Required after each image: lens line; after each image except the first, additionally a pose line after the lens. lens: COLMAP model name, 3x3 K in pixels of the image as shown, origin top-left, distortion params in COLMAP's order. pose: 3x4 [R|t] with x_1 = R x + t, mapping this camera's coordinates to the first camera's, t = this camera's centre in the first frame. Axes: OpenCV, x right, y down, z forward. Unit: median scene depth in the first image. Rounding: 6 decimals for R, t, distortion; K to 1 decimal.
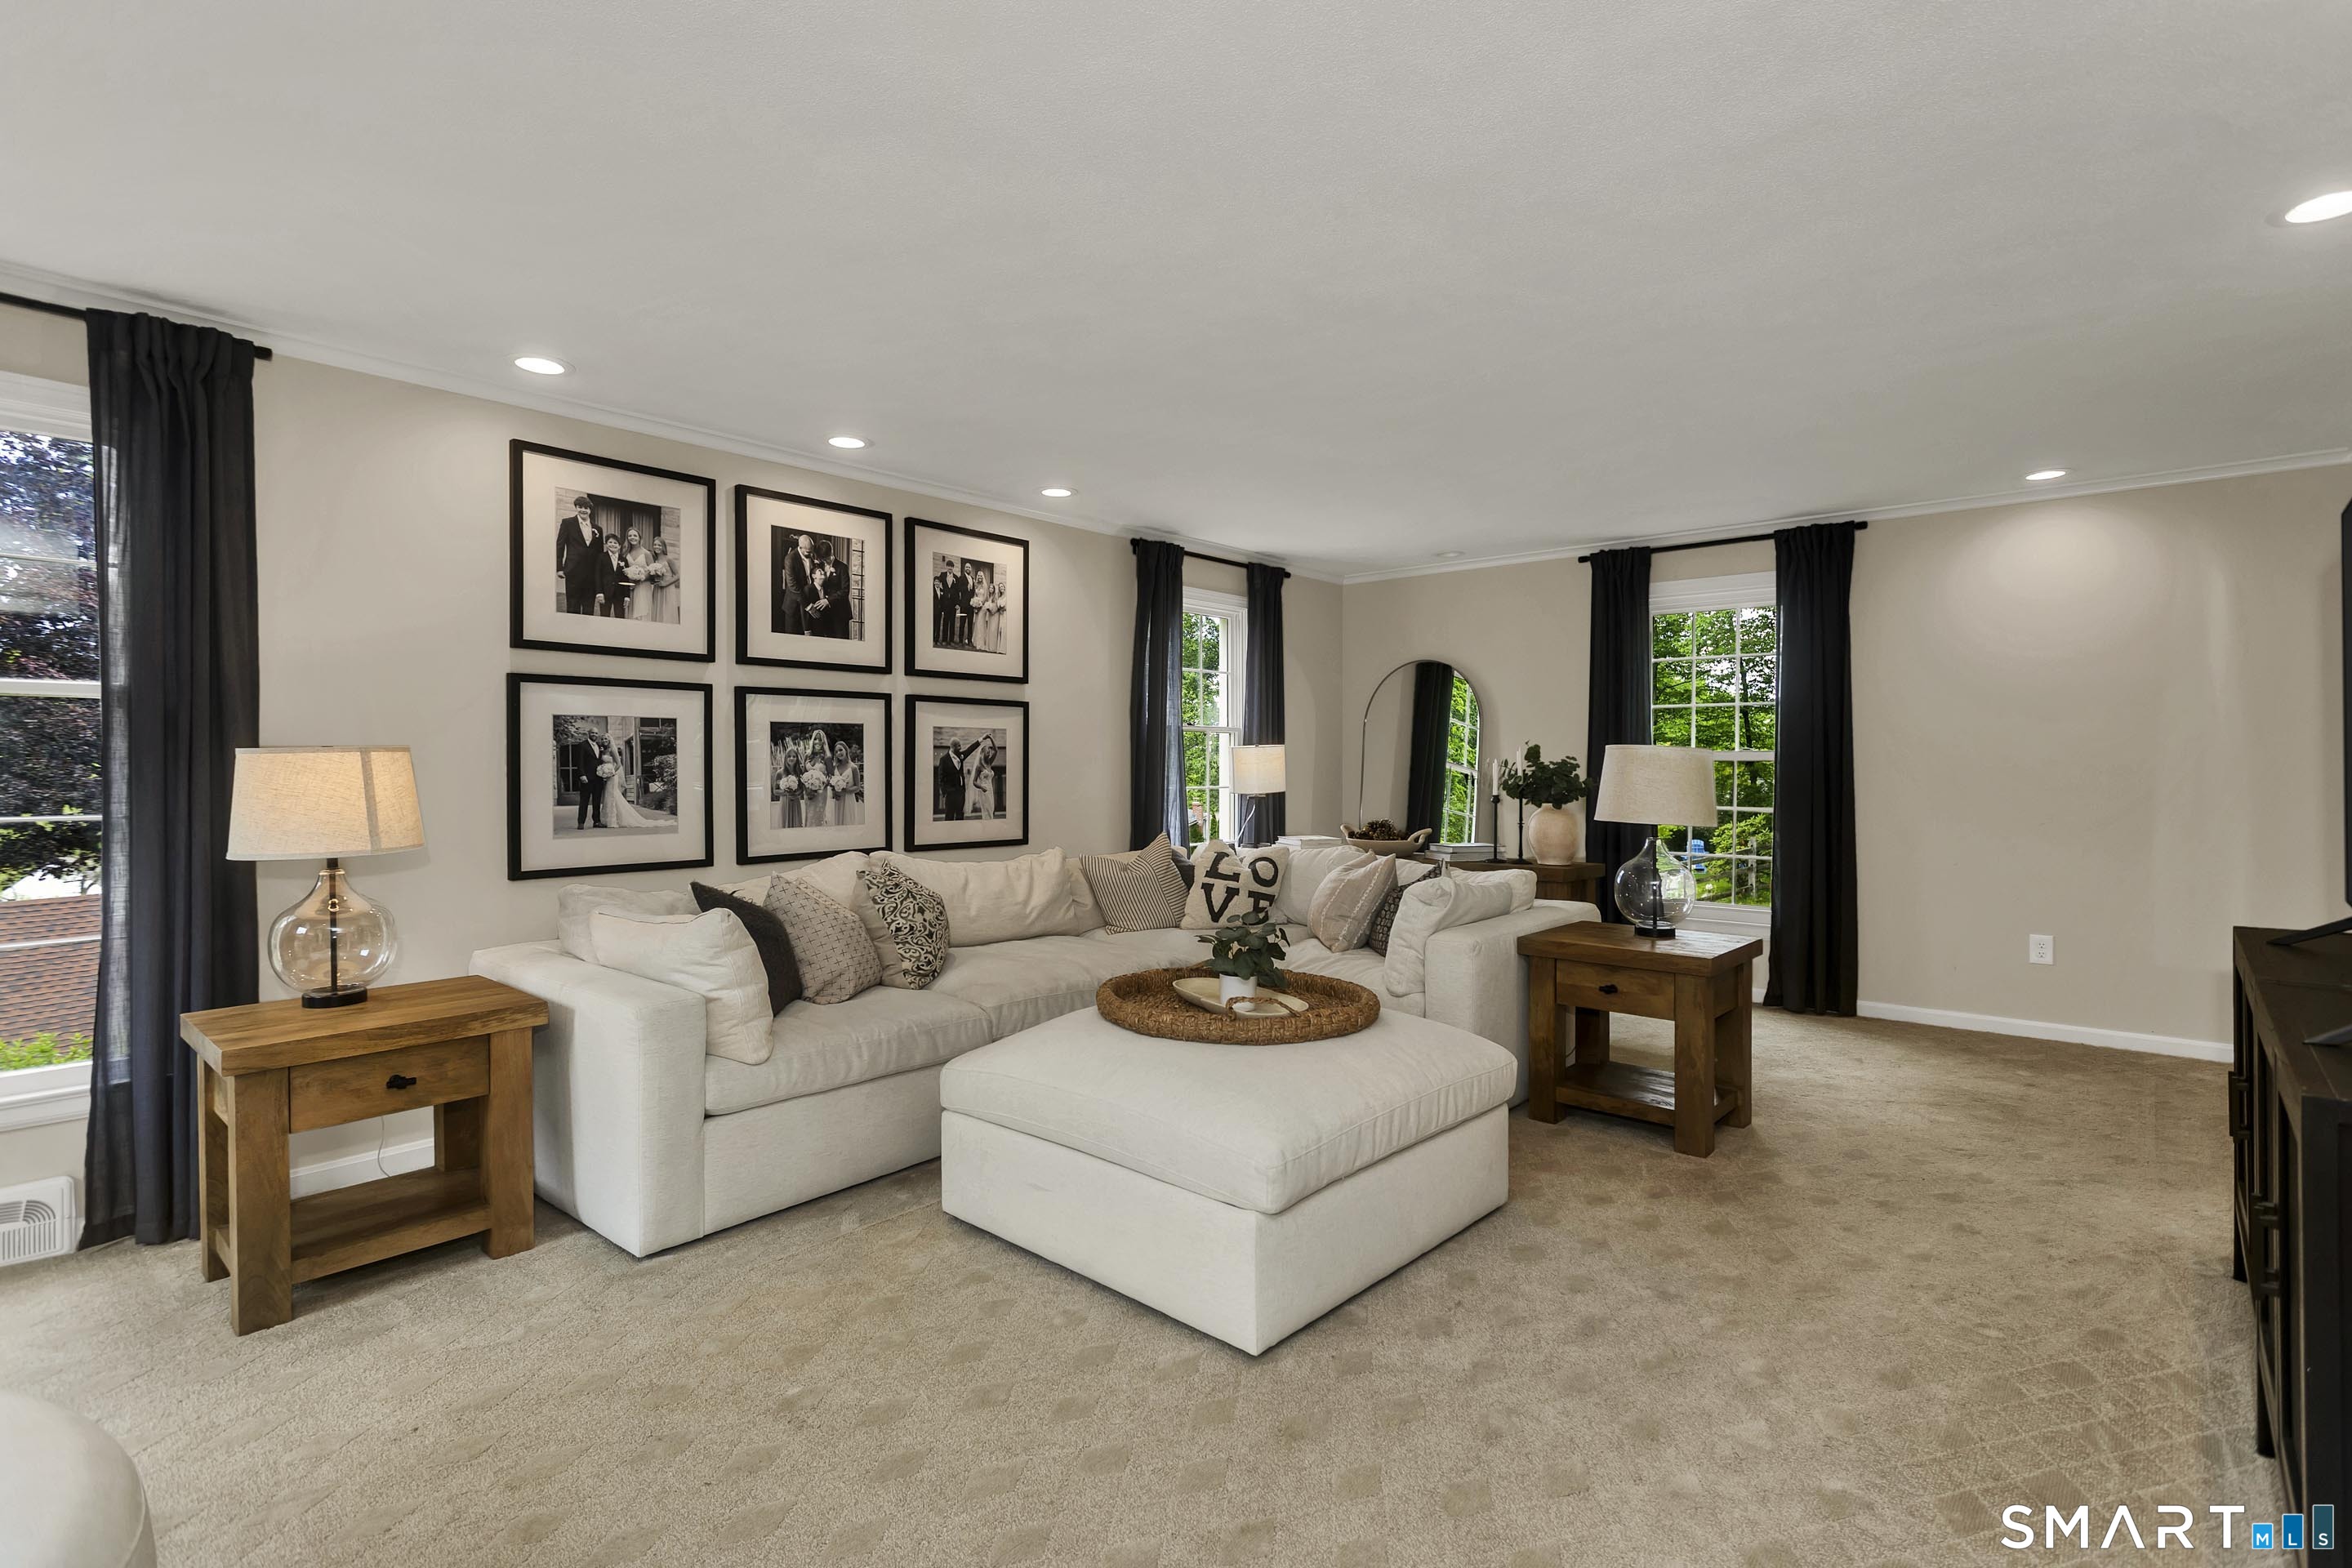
lens RADIAL K [[1106.1, 0, 1171.7], [0, 1106.1, 778.9], [0, 0, 1]] dist [-0.000107, -0.000412]
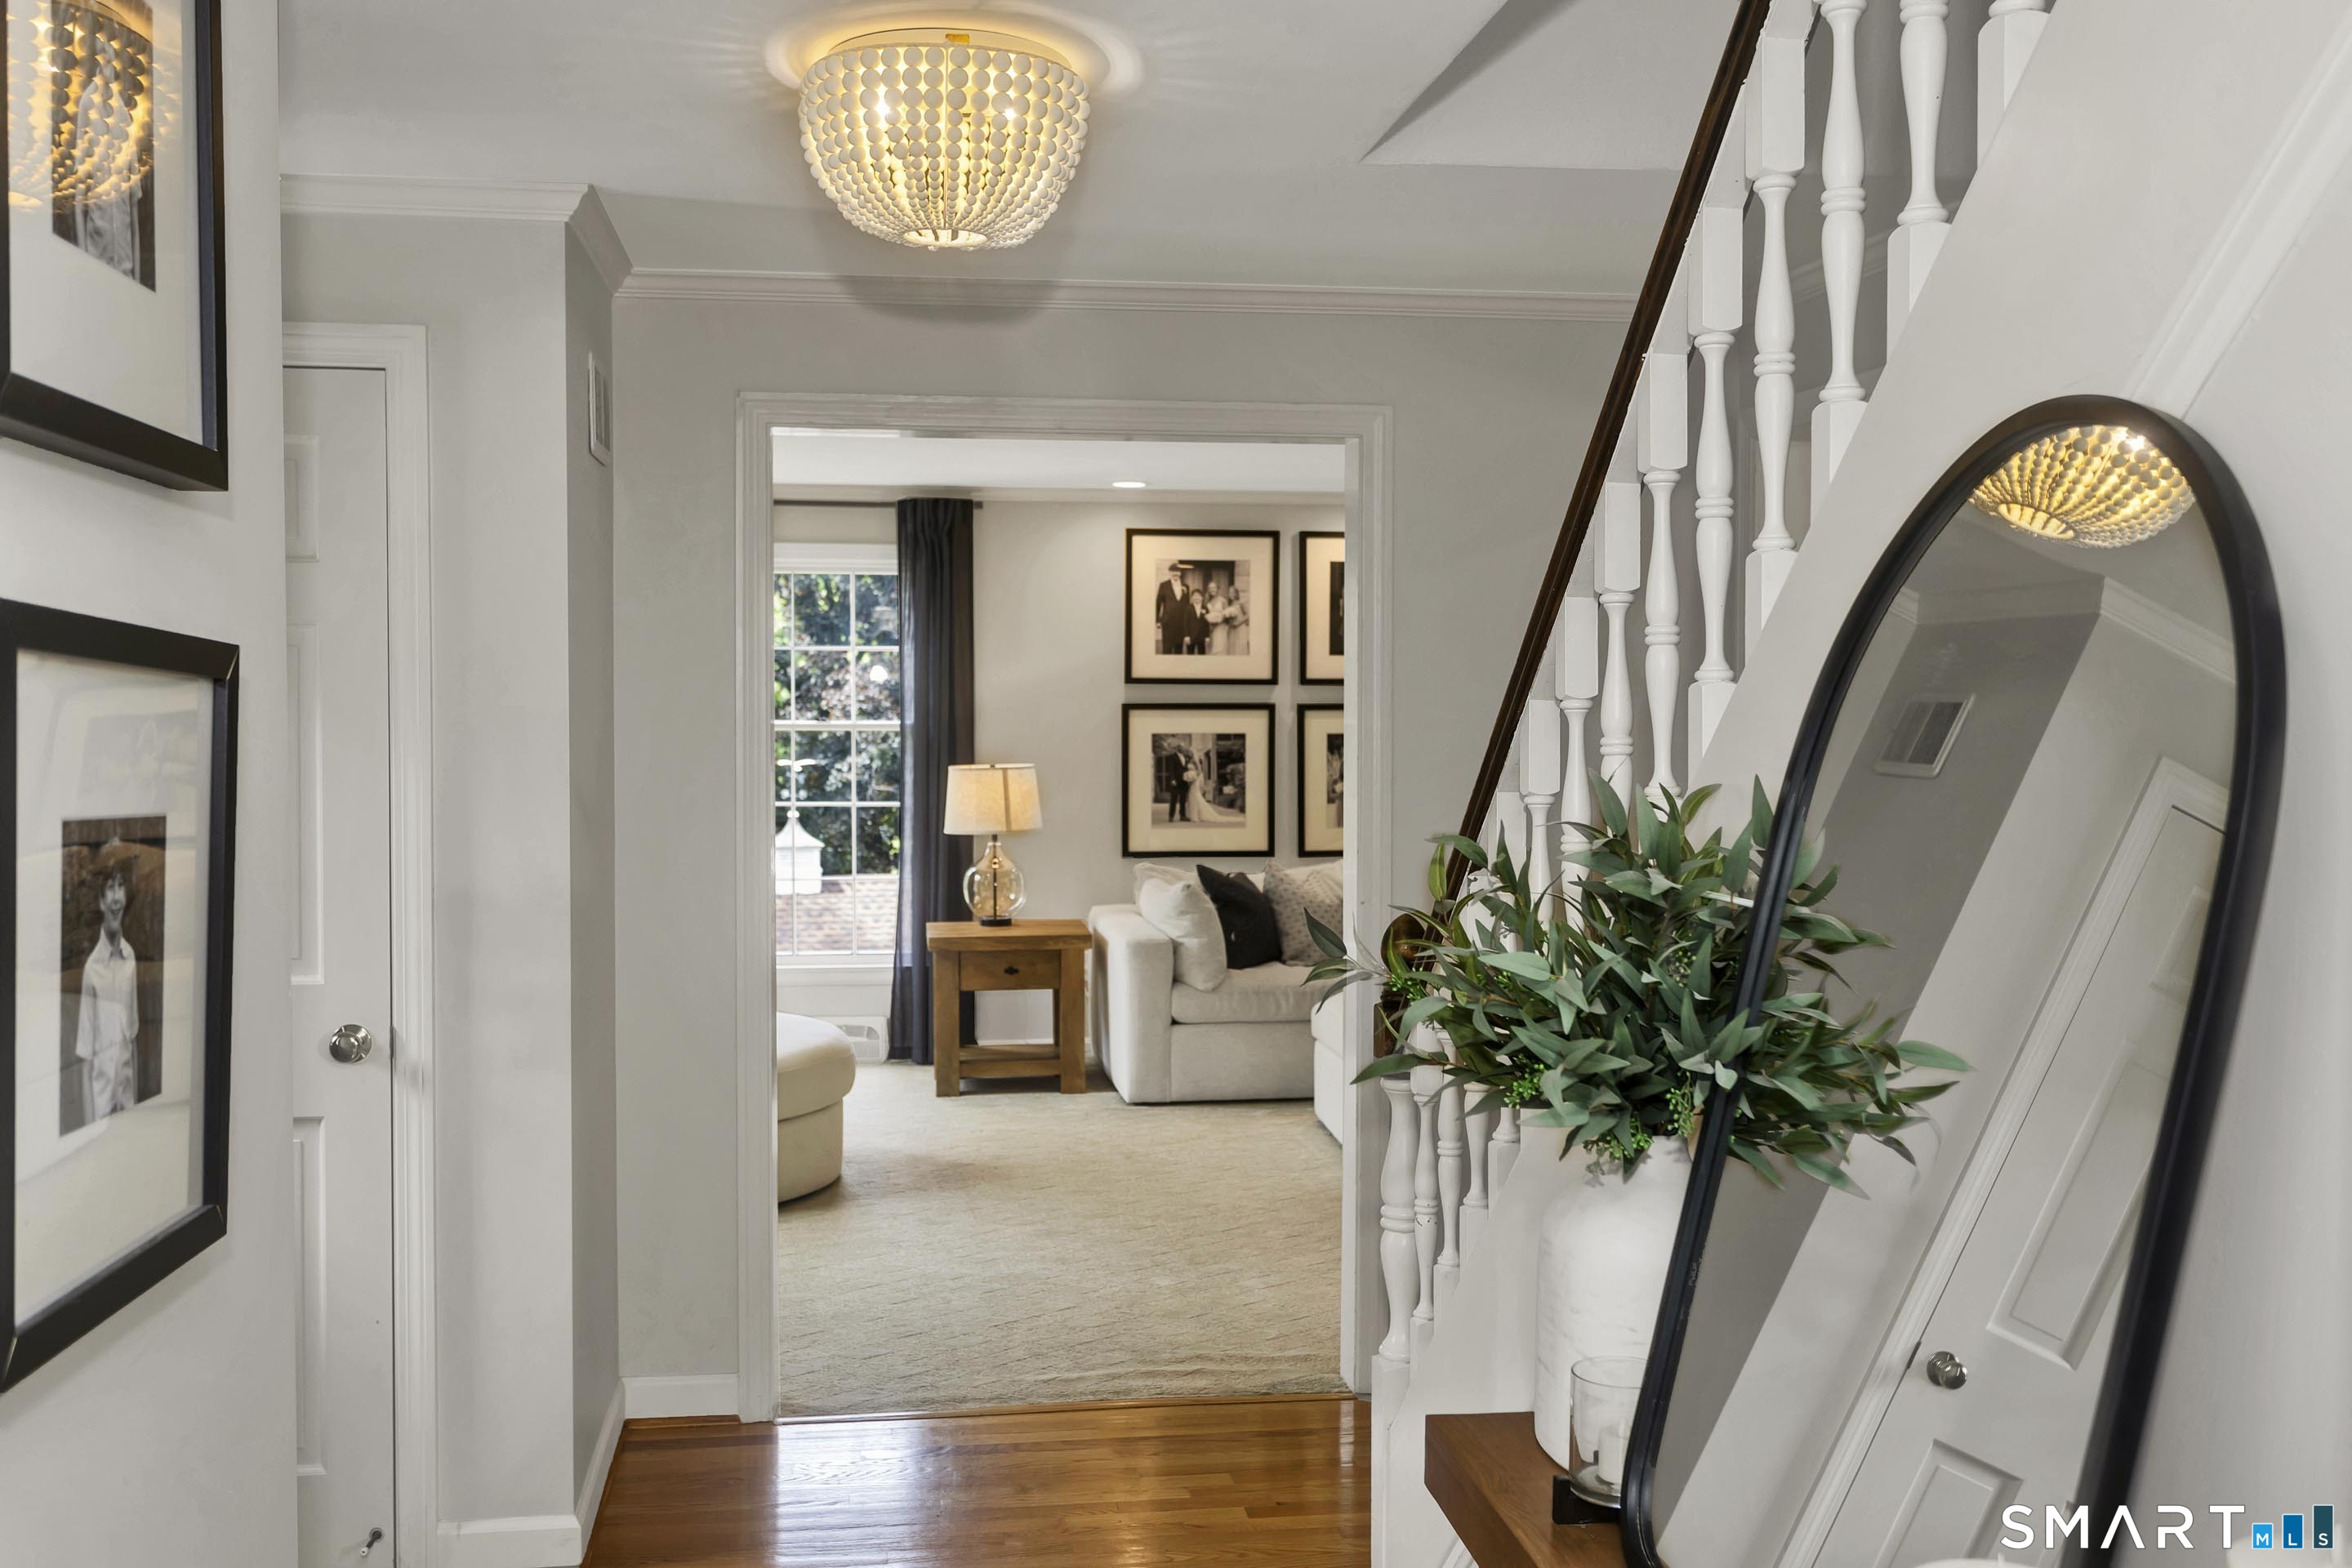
lens RADIAL K [[2234.1, 0, 1177.5], [0, 2234.1, 778.9], [0, 0, 1]] dist [0.002340, -0.000144]
pose [[0.747445, 0.031392, -0.663581, 1.180175], [-0.012477, 0.999370, 0.033224, -0.089555], [0.664206, -0.016553, 0.747366, -0.926064]]
